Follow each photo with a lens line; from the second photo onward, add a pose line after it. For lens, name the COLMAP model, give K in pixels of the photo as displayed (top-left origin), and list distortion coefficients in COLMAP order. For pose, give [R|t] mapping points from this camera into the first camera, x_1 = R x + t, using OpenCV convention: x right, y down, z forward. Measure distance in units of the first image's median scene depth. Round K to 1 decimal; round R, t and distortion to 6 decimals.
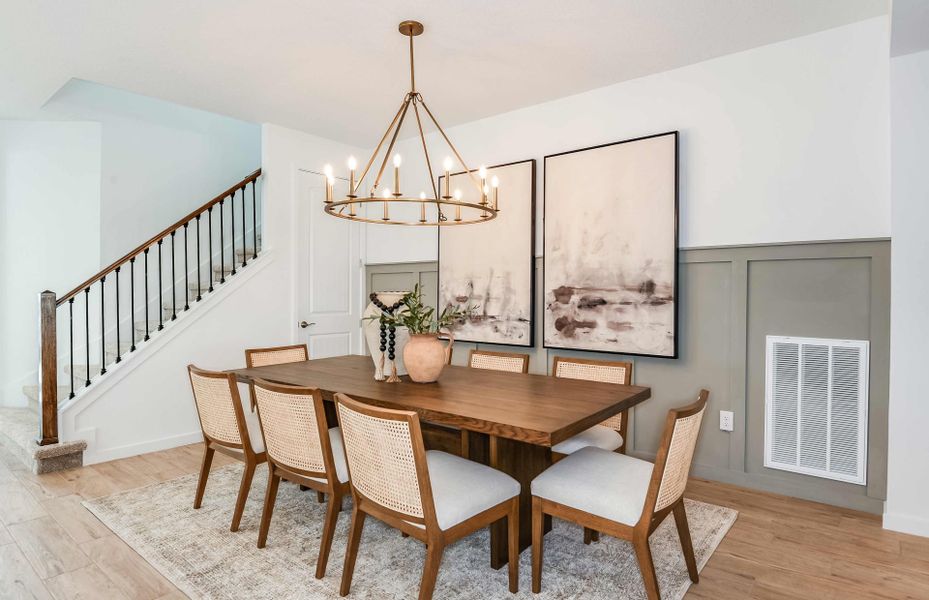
lens RADIAL K [[501.4, 0, 464.5], [0, 501.4, 300.0], [0, 0, 1]] dist [-0.005009, -0.001161]
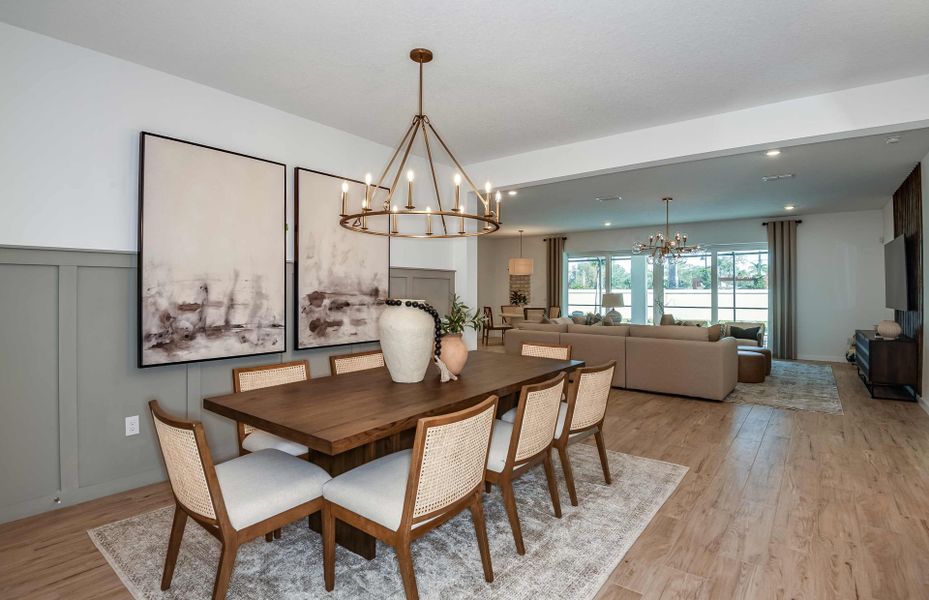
lens RADIAL K [[460.7, 0, 463.7], [0, 460.7, 286.6], [0, 0, 1]] dist [-0.021826, -0.000295]
pose [[-0.020809, 0.006881, 0.999760, -0.825147], [0.011642, 0.999910, -0.006640, -0.027252], [-0.999716, 0.011501, -0.020887, 0.693496]]
